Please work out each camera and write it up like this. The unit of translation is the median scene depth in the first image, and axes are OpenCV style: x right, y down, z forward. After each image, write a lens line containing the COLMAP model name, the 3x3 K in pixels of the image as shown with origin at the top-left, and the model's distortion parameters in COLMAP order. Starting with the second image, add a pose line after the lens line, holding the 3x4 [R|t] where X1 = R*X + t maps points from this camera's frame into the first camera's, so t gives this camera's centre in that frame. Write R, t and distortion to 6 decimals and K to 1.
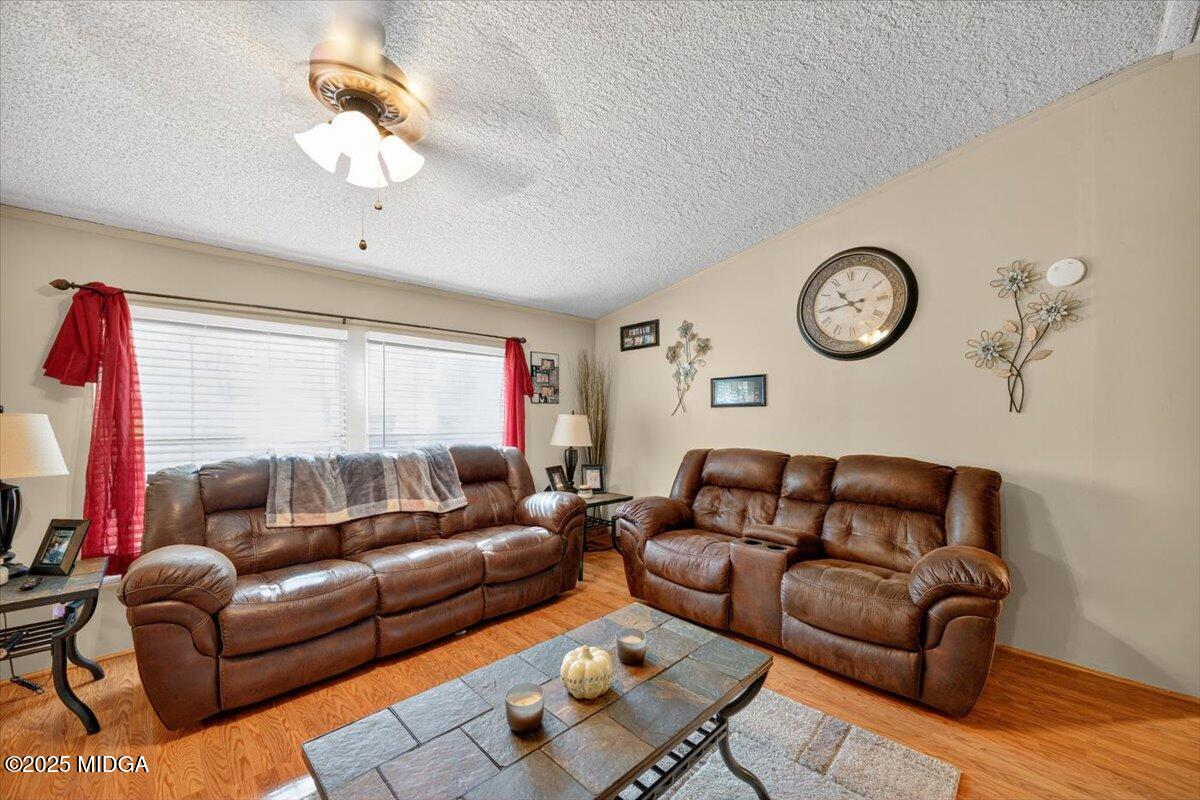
lens RADIAL K [[465.2, 0, 600.8], [0, 465.2, 416.1], [0, 0, 1]] dist [-0.000774, -0.000106]
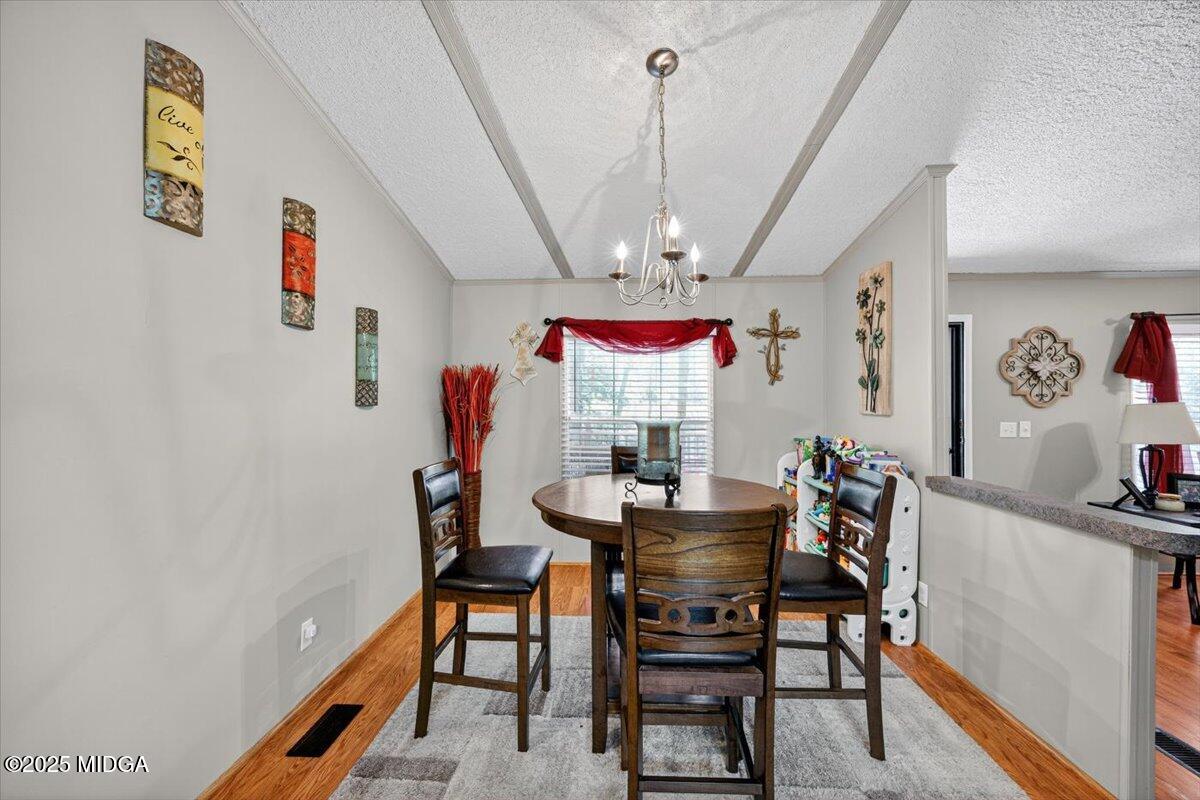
lens RADIAL K [[457.2, 0, 596.0], [0, 457.2, 390.7], [0, 0, 1]] dist [-0.001199, -0.000215]
pose [[0.676281, -0.023258, -0.736276, -0.940395], [-0.000335, 0.999492, -0.031880, 0.004119], [0.736643, 0.021807, 0.675930, -0.955914]]
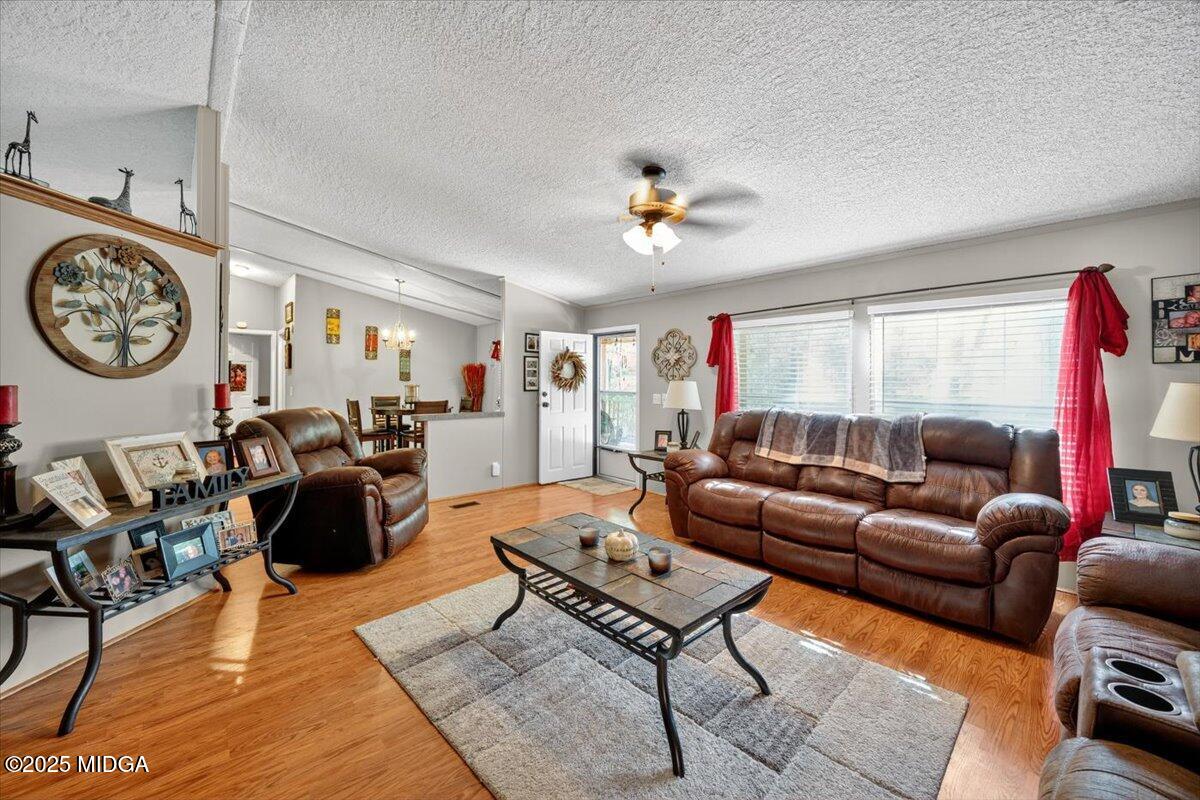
lens RADIAL K [[457.2, 0, 596.0], [0, 457.2, 390.7], [0, 0, 1]] dist [-0.001199, -0.000215]
pose [[-0.041274, 0.018896, -0.998969, 0.657298], [-0.009159, 0.999772, 0.019290, 0.002273], [0.999106, 0.009946, -0.041092, 0.429405]]
